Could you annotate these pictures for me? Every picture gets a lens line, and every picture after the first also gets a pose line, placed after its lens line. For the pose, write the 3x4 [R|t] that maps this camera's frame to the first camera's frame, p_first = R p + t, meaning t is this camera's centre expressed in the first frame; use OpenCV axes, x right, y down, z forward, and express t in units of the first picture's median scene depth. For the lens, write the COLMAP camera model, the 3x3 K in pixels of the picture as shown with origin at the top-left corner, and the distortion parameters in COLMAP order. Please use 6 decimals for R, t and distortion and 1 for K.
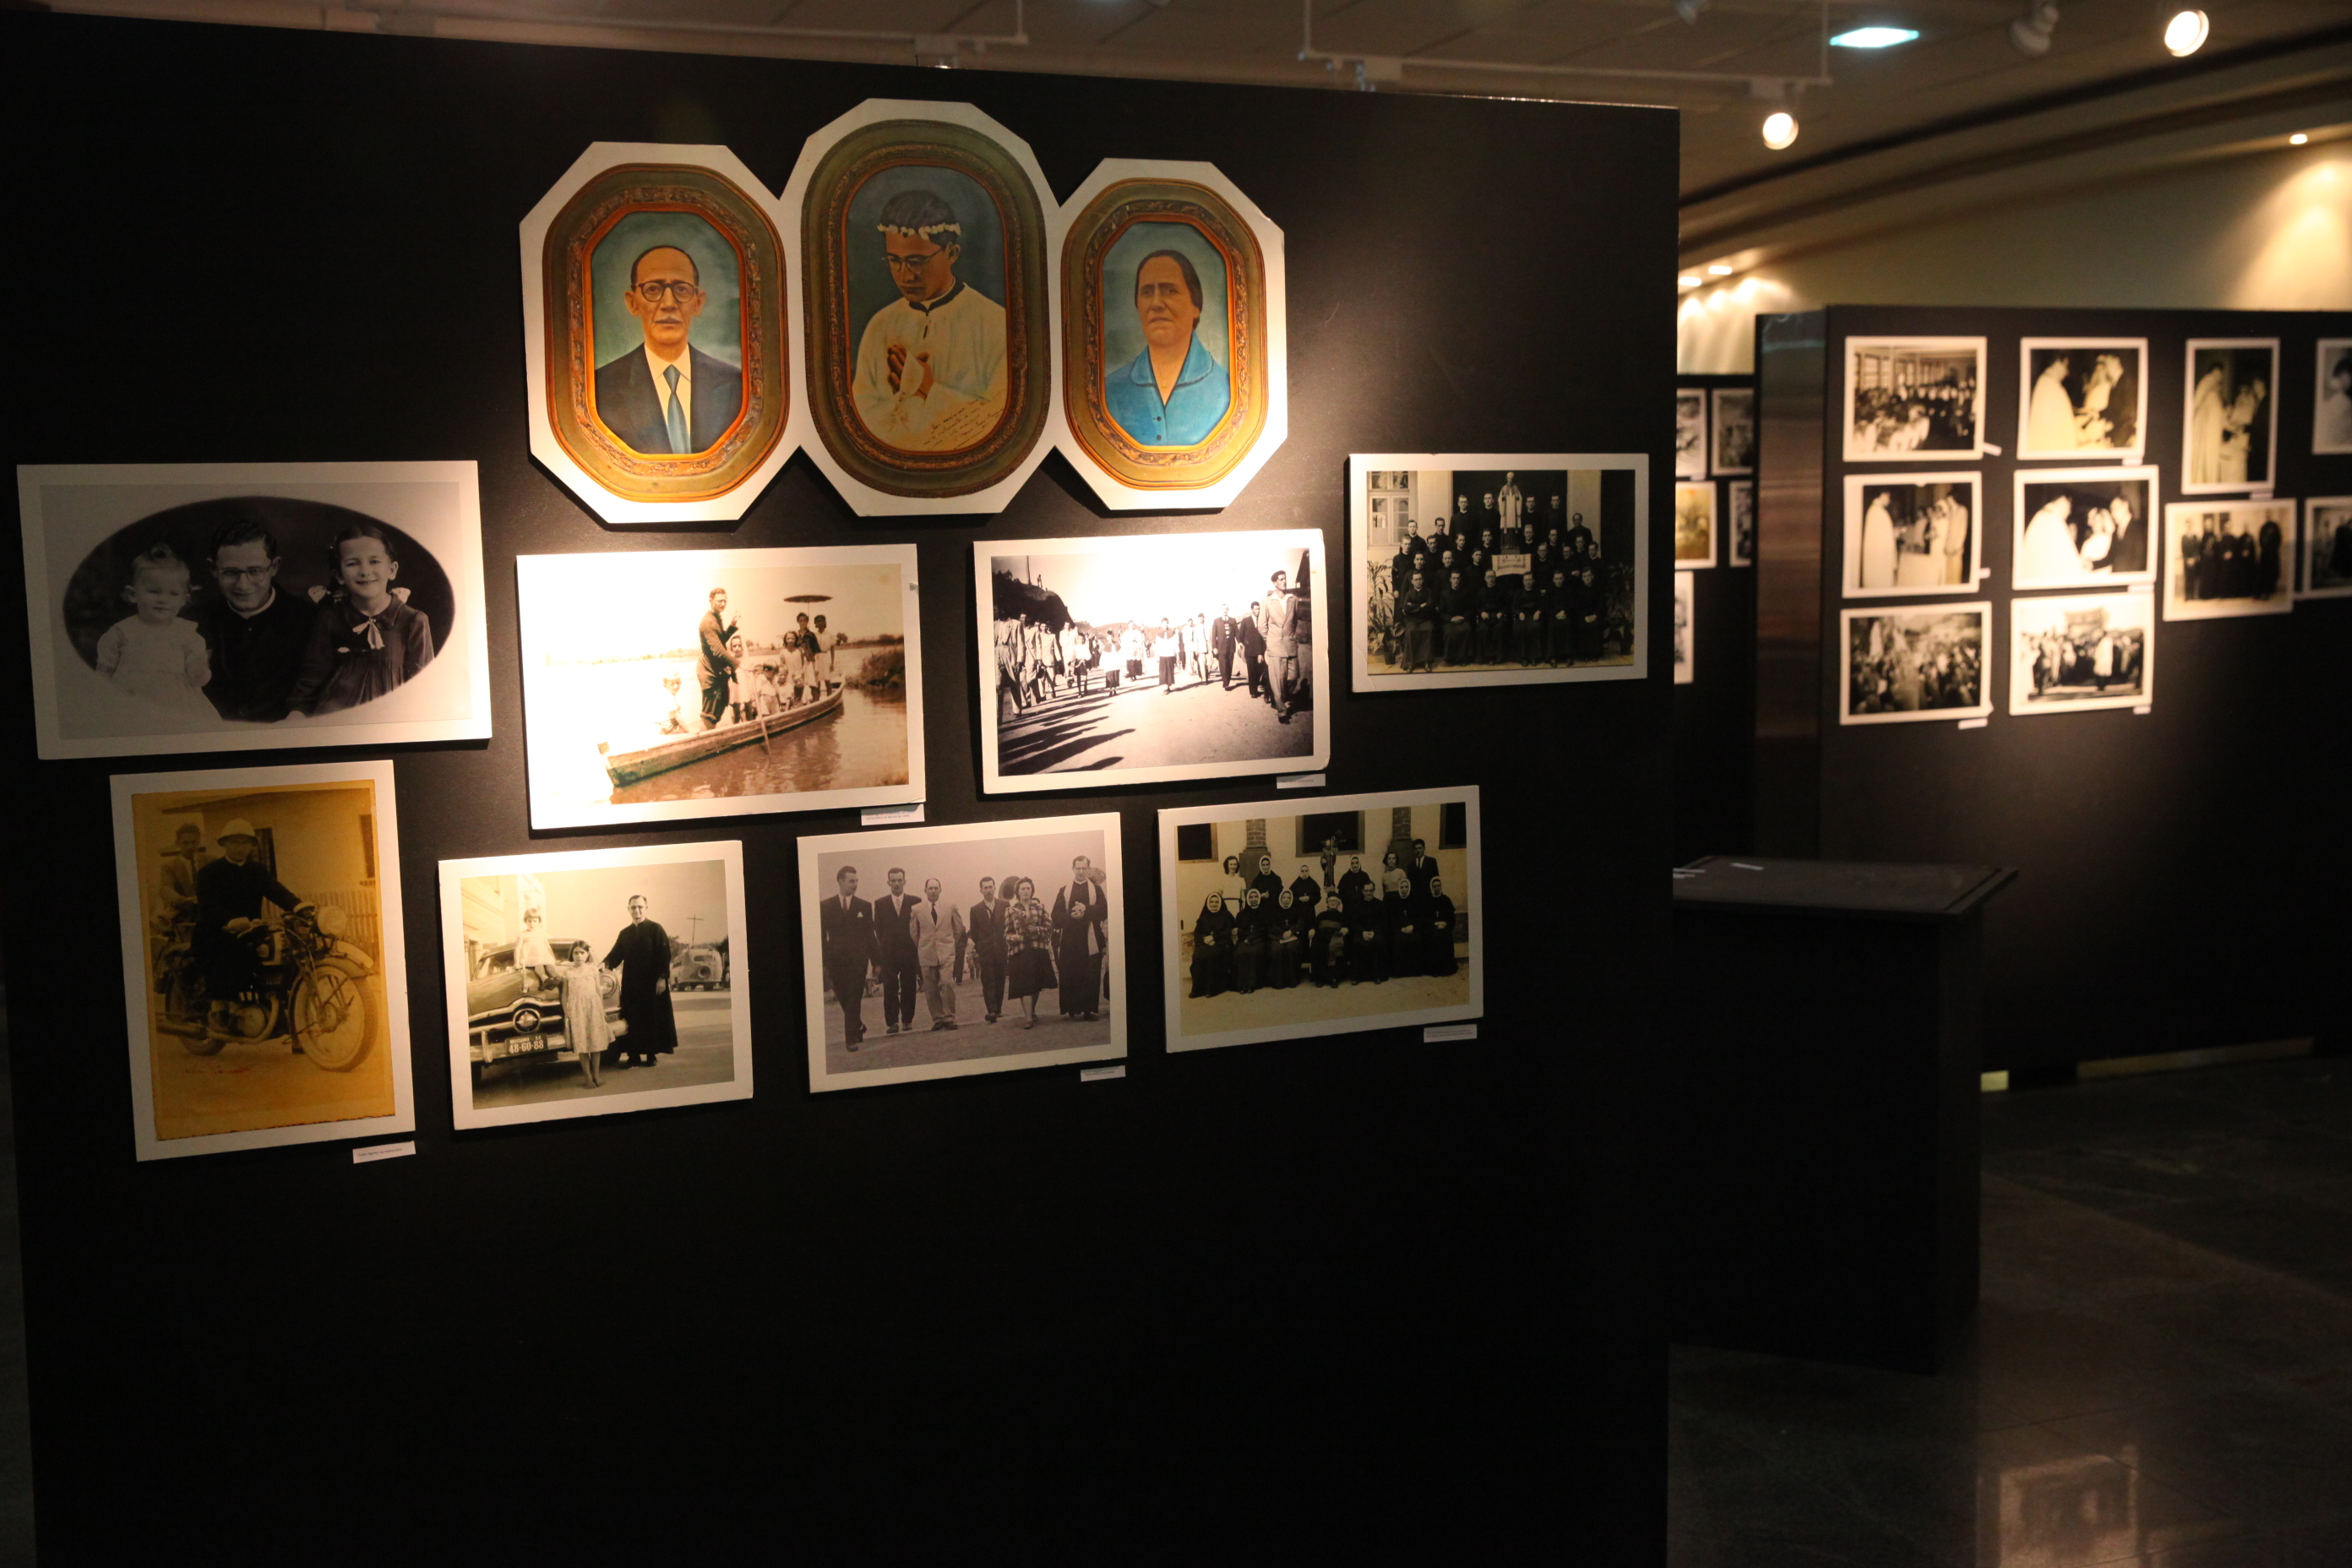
lens RADIAL K [[2550.5, 0, 1177.9], [0, 2550.5, 778.7], [0, 0, 1]] dist [0.032183, 0.000000]
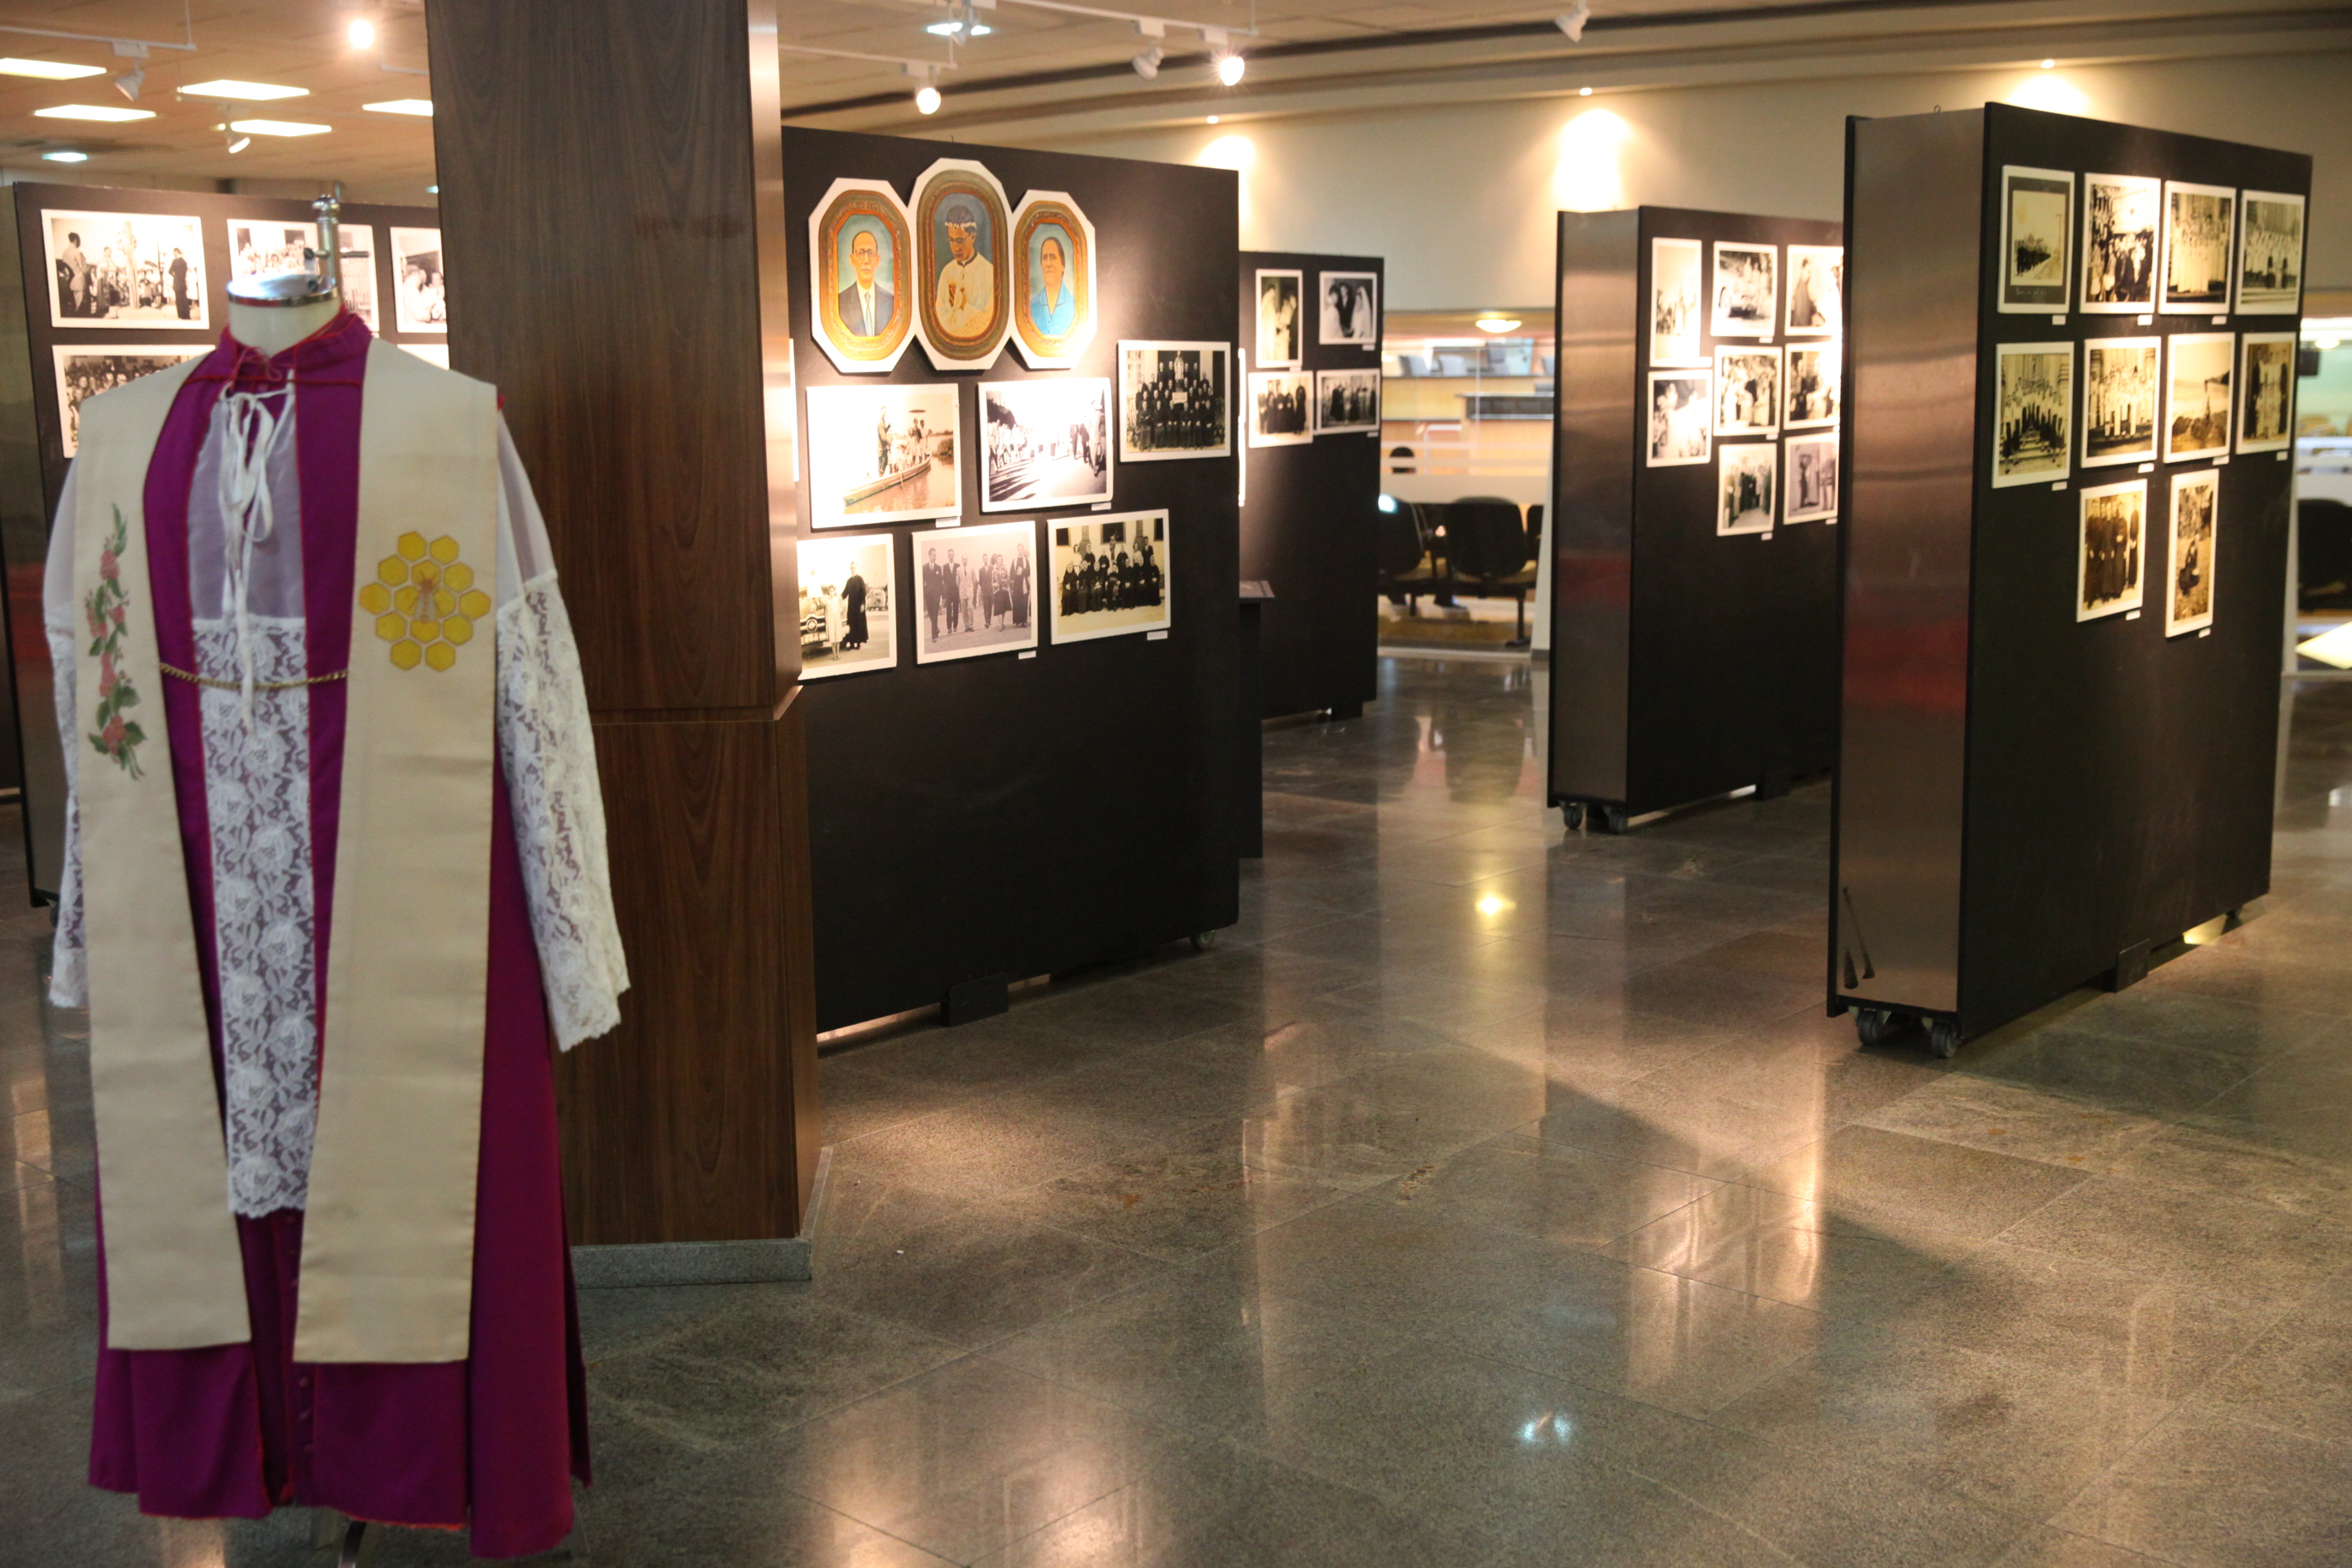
lens RADIAL K [[2547.7, 0, 1173.7], [0, 2547.7, 780.7], [0, 0, 1]] dist [0.046309, 0.000000]
pose [[0.880816, -0.065666, 0.468884, -0.884366], [0.041994, 0.997267, 0.060779, 0.099845], [-0.471593, -0.033845, 0.881166, -0.819228]]
